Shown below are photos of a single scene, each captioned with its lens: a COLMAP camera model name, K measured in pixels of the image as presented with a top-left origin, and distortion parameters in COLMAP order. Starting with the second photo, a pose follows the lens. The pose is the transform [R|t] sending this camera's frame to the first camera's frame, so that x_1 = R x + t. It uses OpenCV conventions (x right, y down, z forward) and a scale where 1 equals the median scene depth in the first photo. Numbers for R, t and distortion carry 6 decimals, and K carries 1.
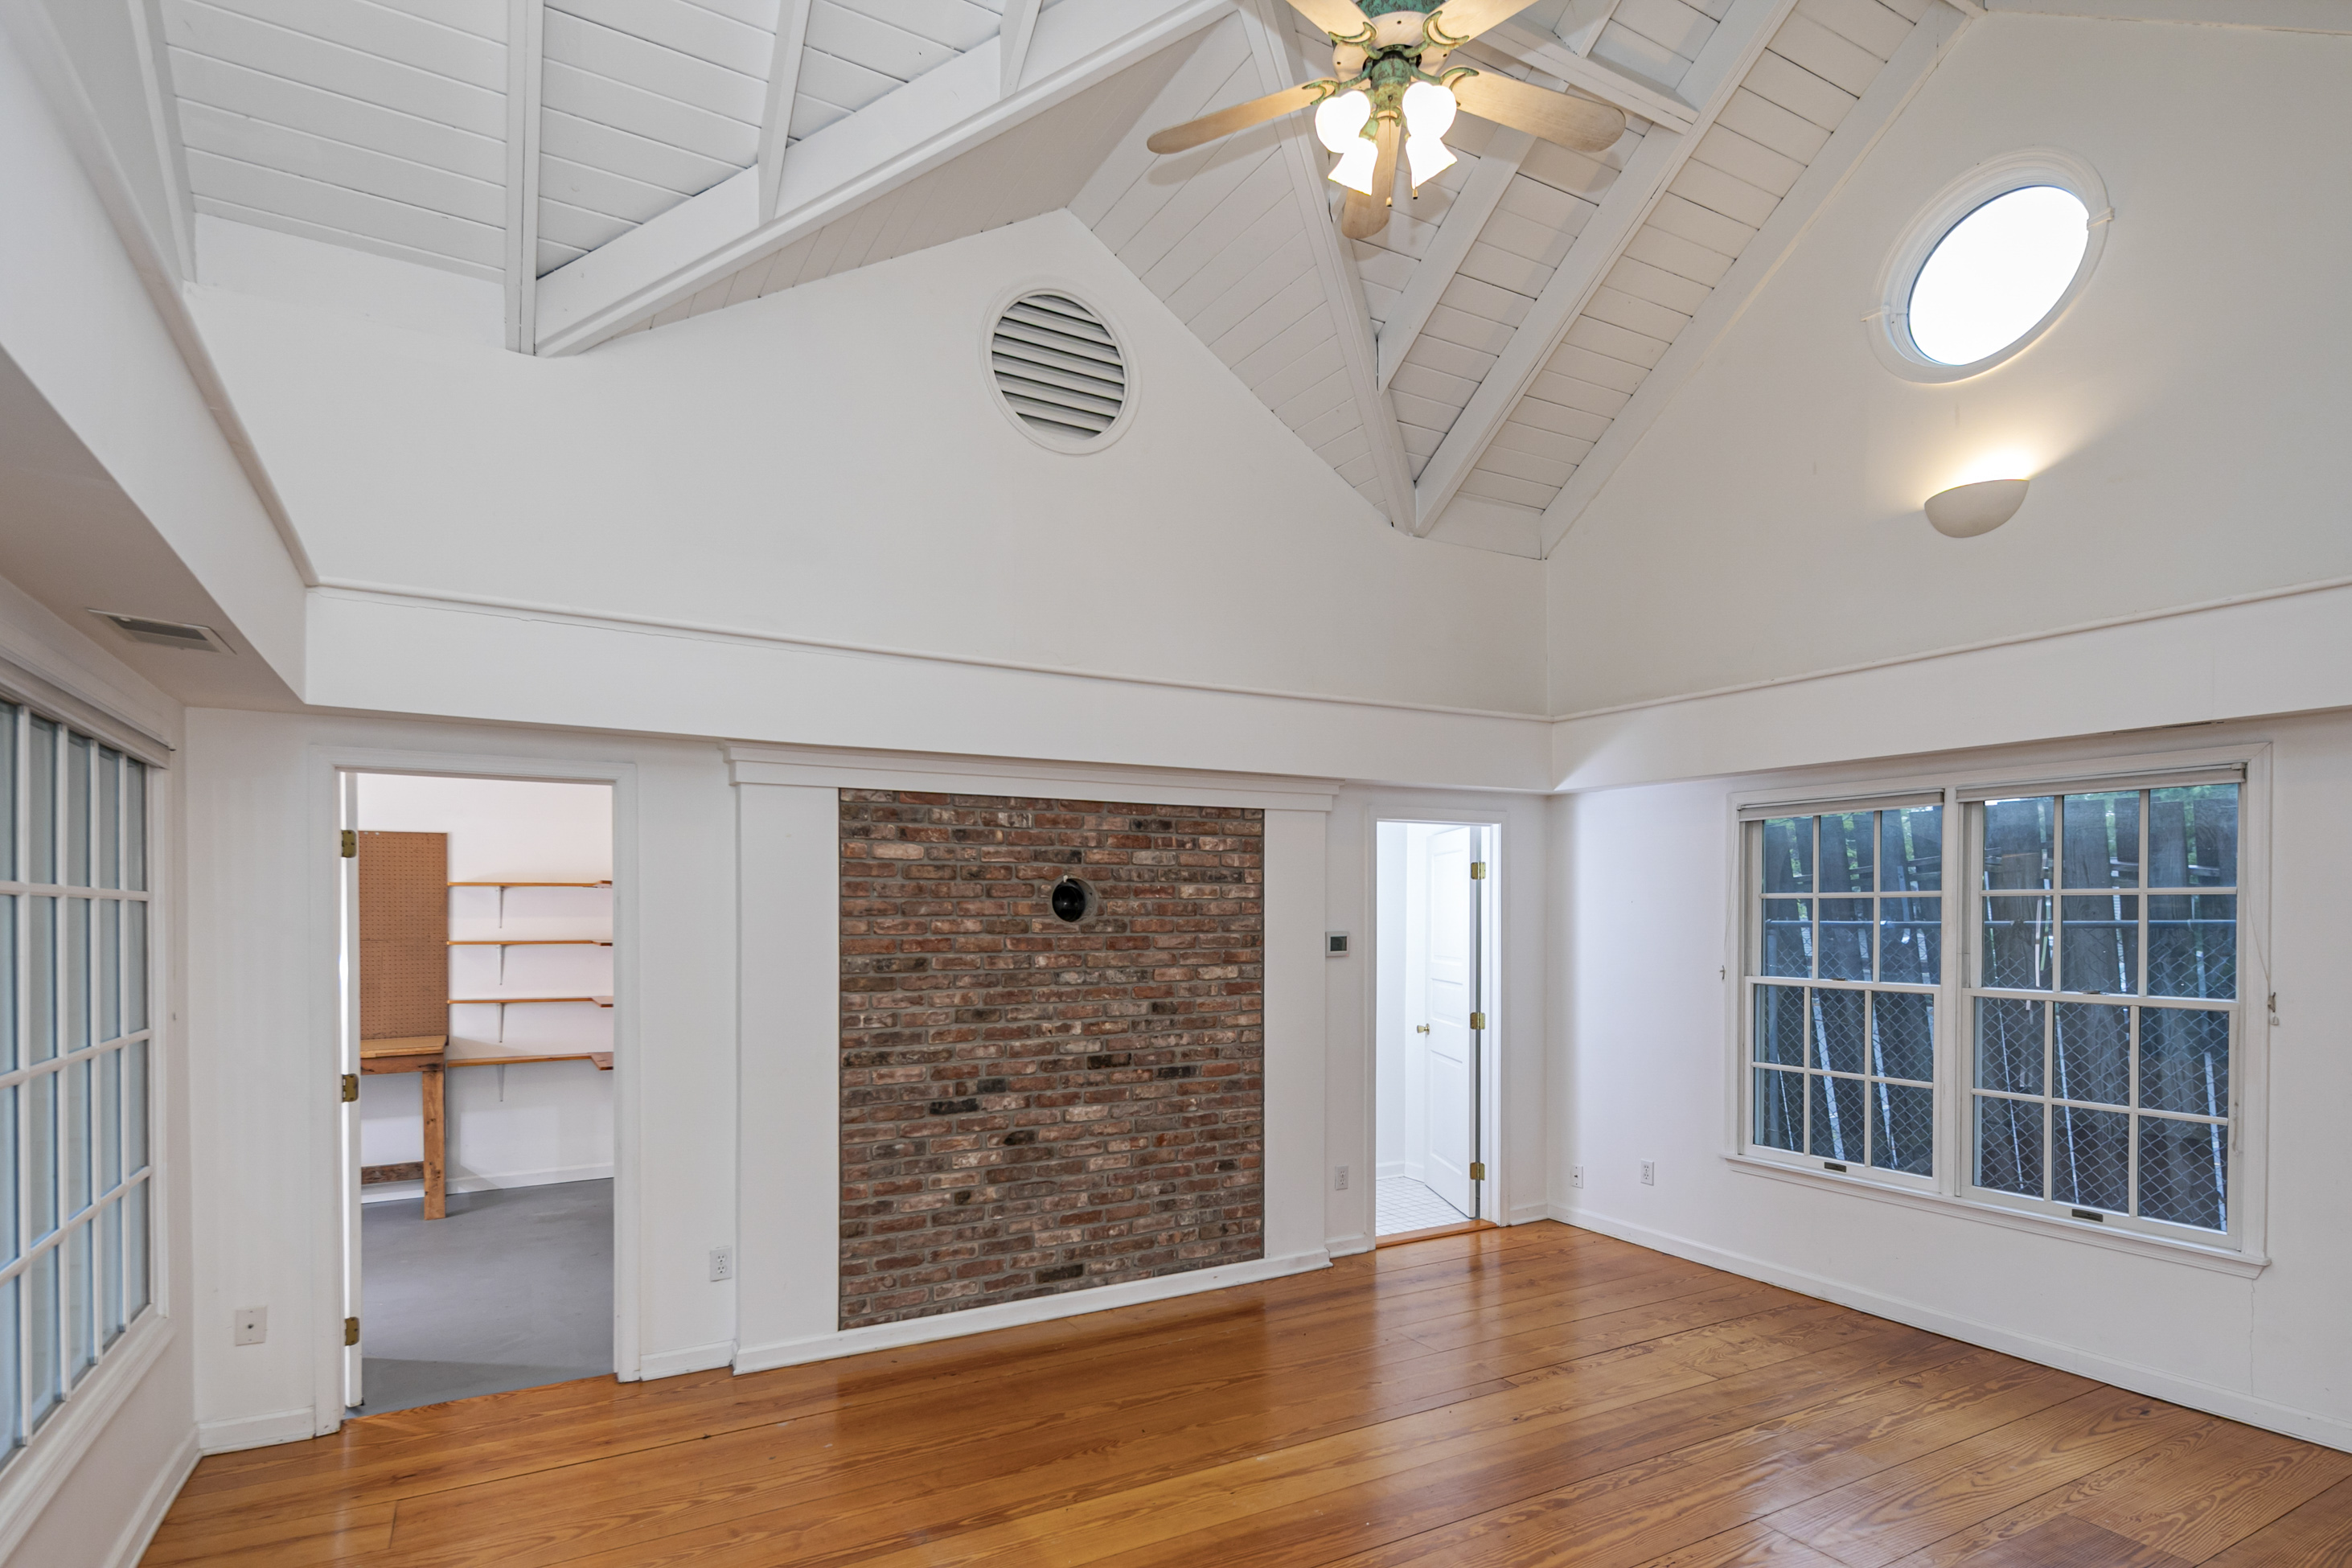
lens RADIAL K [[1195.7, 0, 1178.1], [0, 1195.7, 918.5], [0, 0, 1]] dist [0.001824, 0.000154]
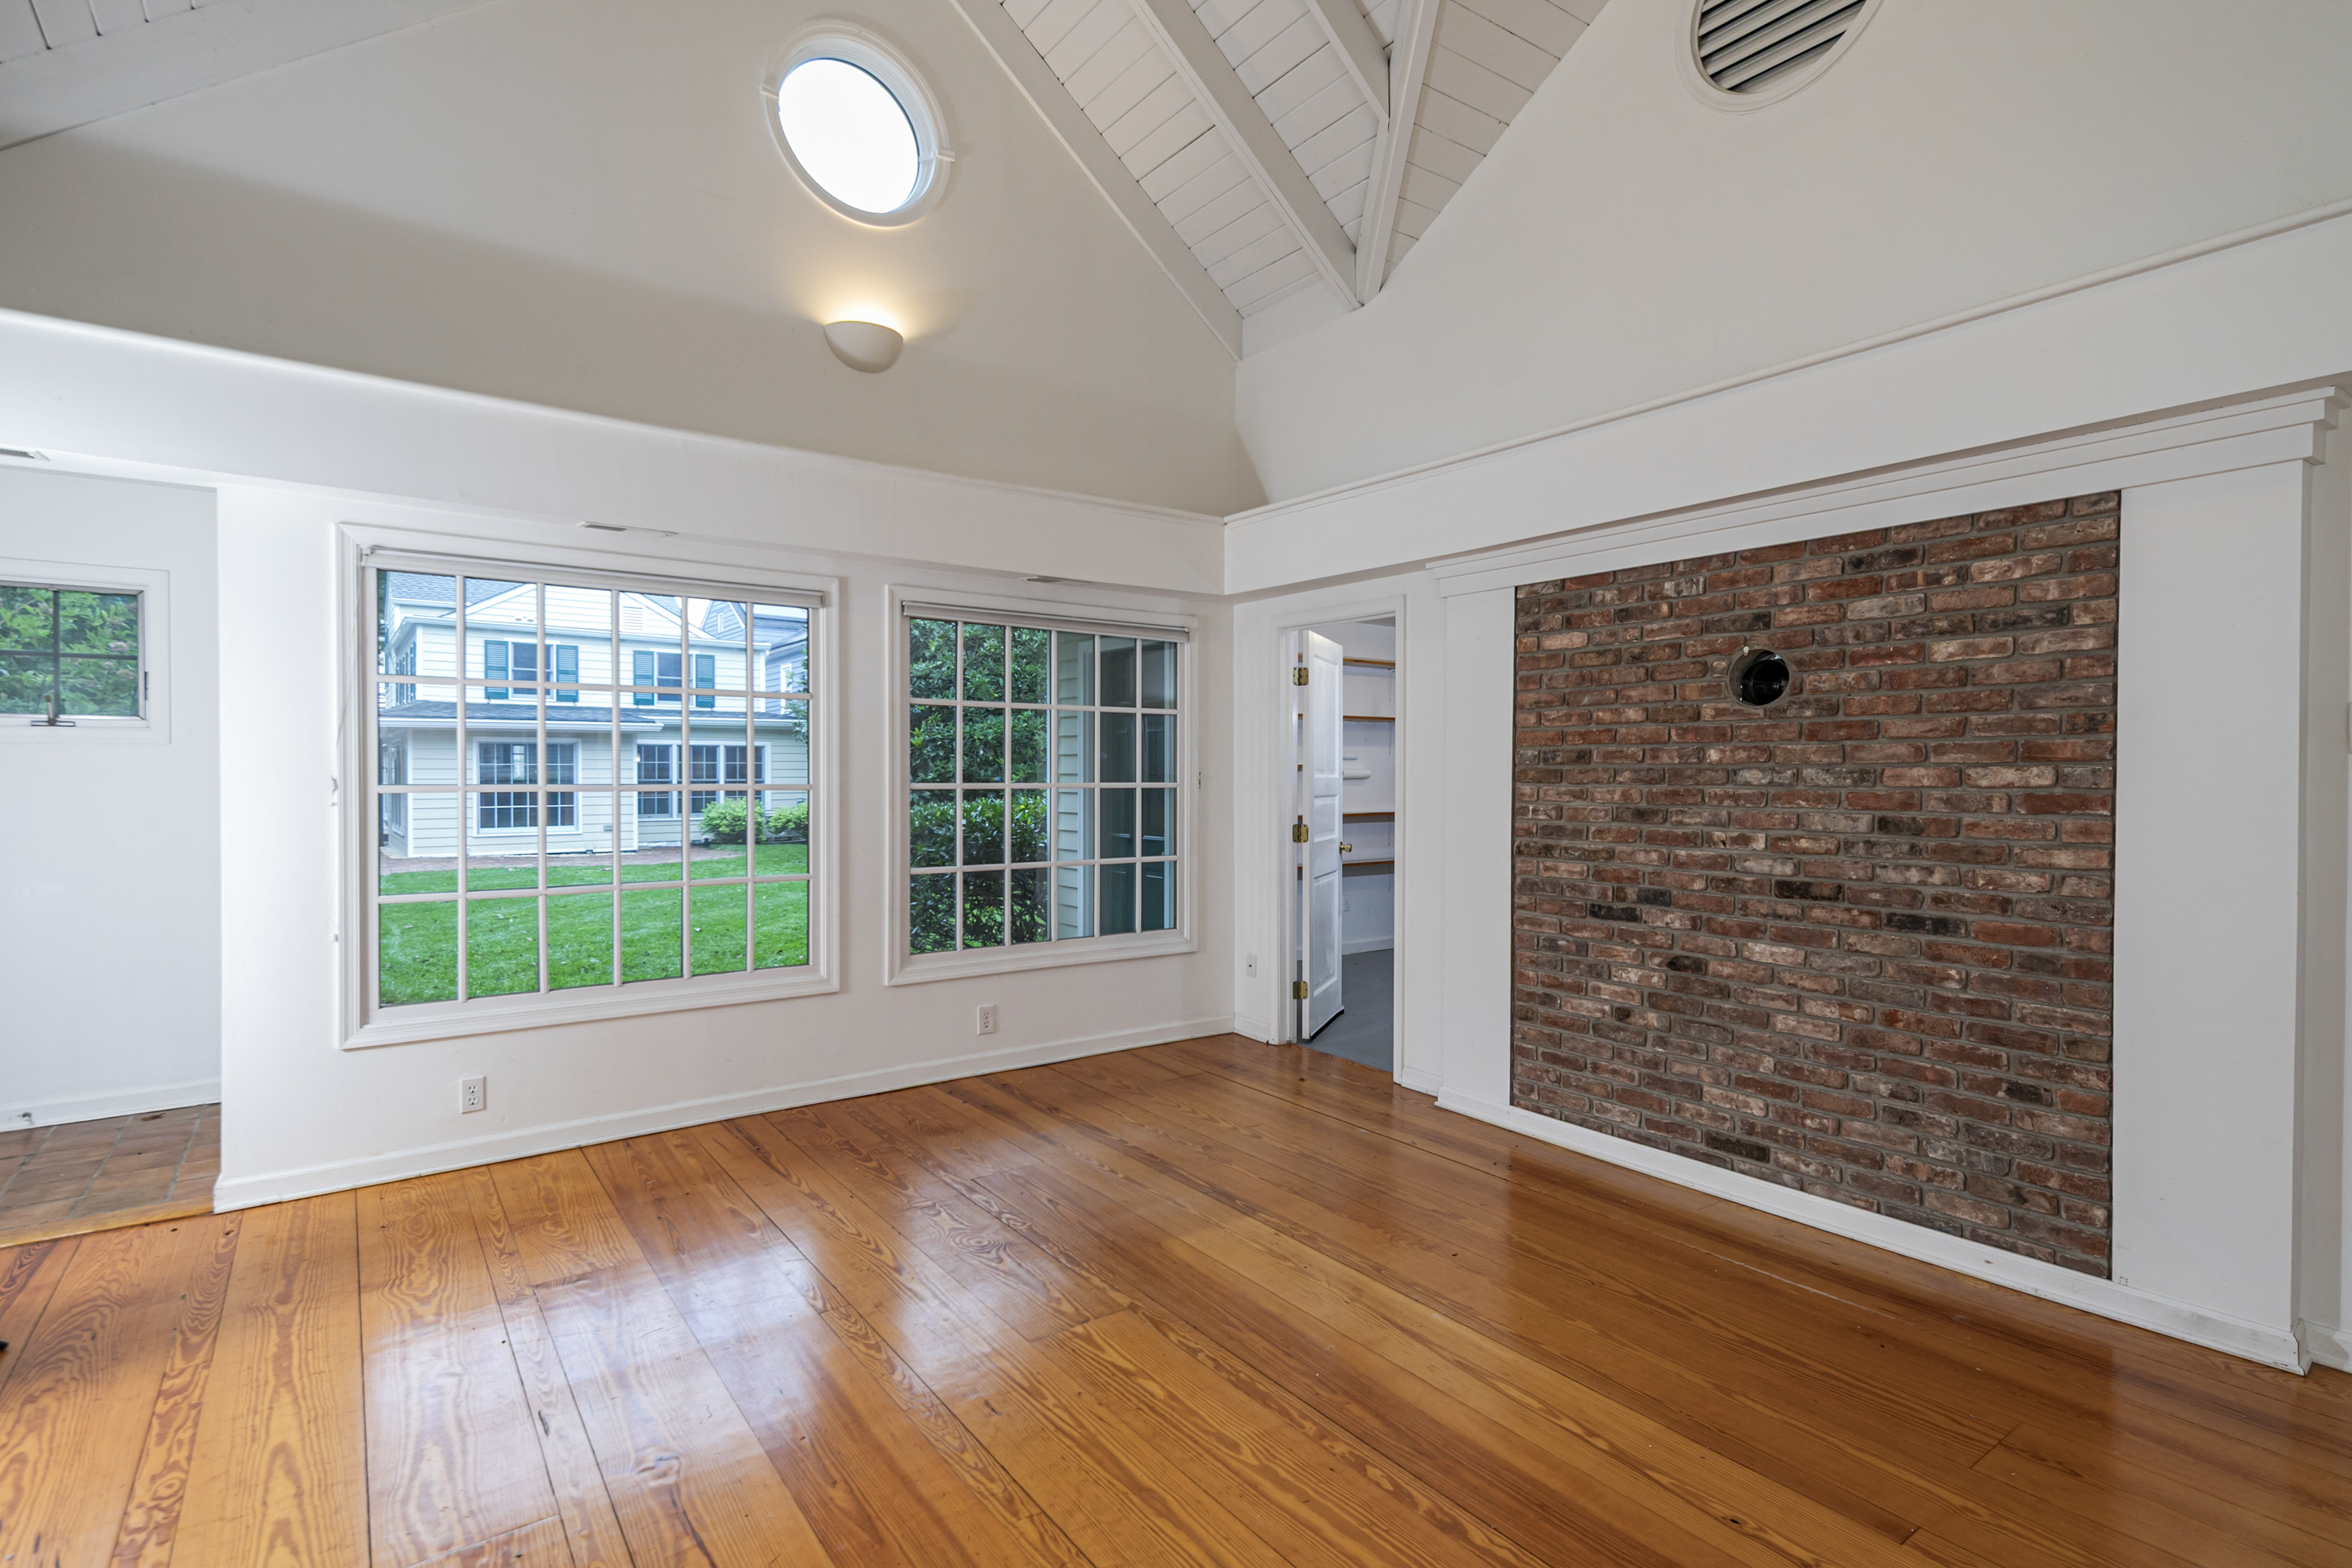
lens RADIAL K [[1107.0, 0, 1176.0], [0, 1107.0, 784.0], [0, 0, 1]] dist [0.000431, -0.000187]
pose [[0.125613, 0.013595, -0.991986, 0.587356], [-0.008077, 0.999887, 0.012680, 0.048626], [0.992046, 0.006420, 0.125708, 0.537085]]
